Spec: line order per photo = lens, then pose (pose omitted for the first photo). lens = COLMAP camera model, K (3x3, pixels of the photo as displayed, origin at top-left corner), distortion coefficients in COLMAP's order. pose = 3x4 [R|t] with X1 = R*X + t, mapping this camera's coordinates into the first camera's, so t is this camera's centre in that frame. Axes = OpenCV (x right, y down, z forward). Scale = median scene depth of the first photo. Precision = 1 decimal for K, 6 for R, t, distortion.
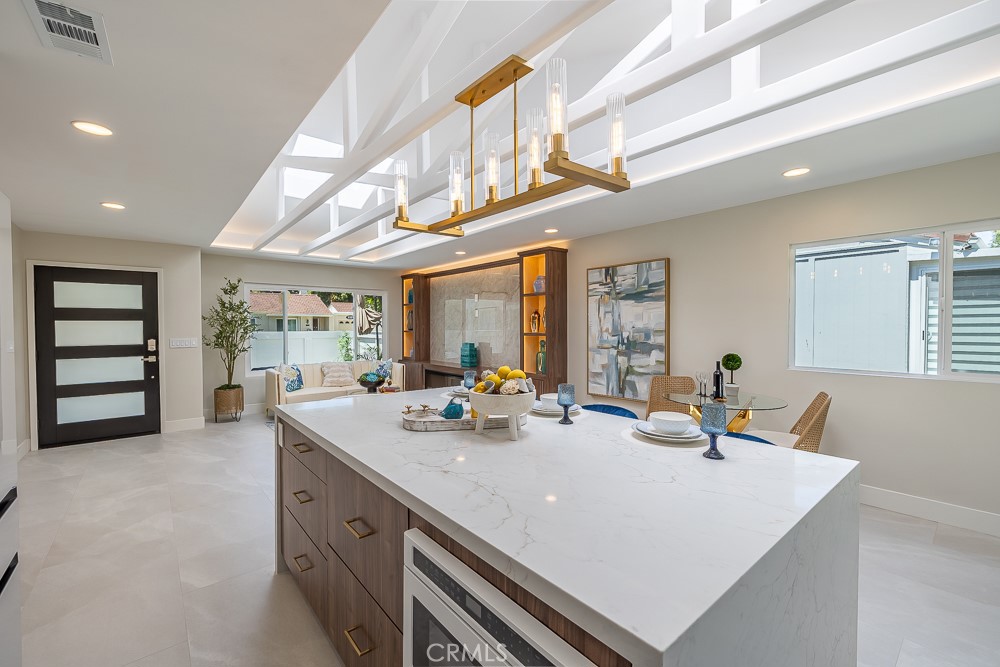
lens RADIAL K [[418.6, 0, 495.4], [0, 418.6, 332.6], [0, 0, 1]] dist [-0.000053, -0.000736]
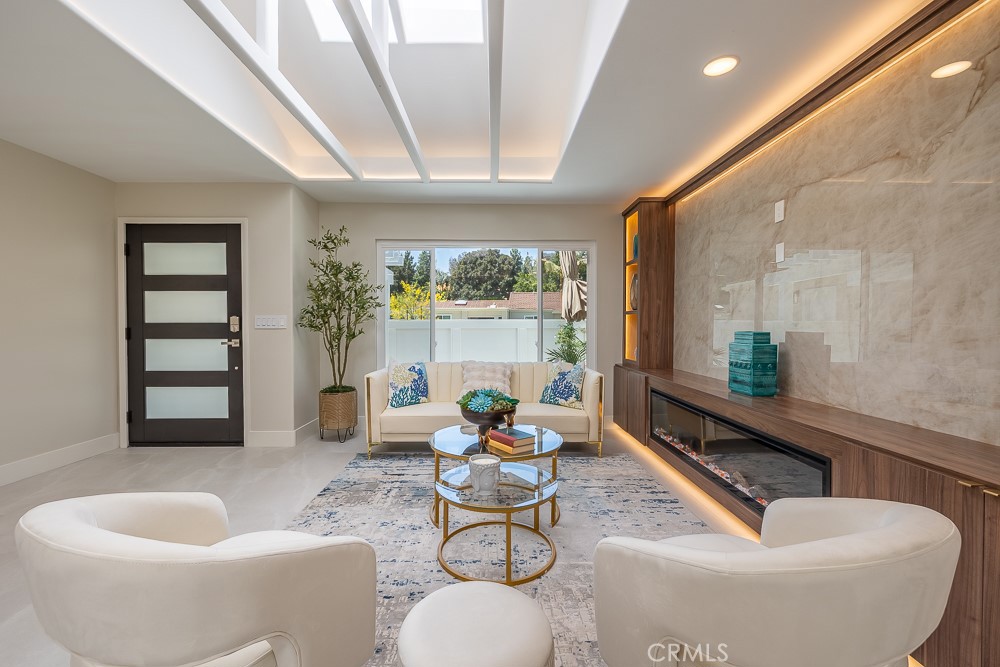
lens RADIAL K [[418.6, 0, 495.4], [0, 418.6, 332.6], [0, 0, 1]] dist [-0.000053, -0.000736]
pose [[0.778908, 0.014742, -0.626965, -0.009585], [-0.014279, 0.999881, 0.005770, 0.033614], [0.626976, 0.004458, 0.779026, 0.707457]]
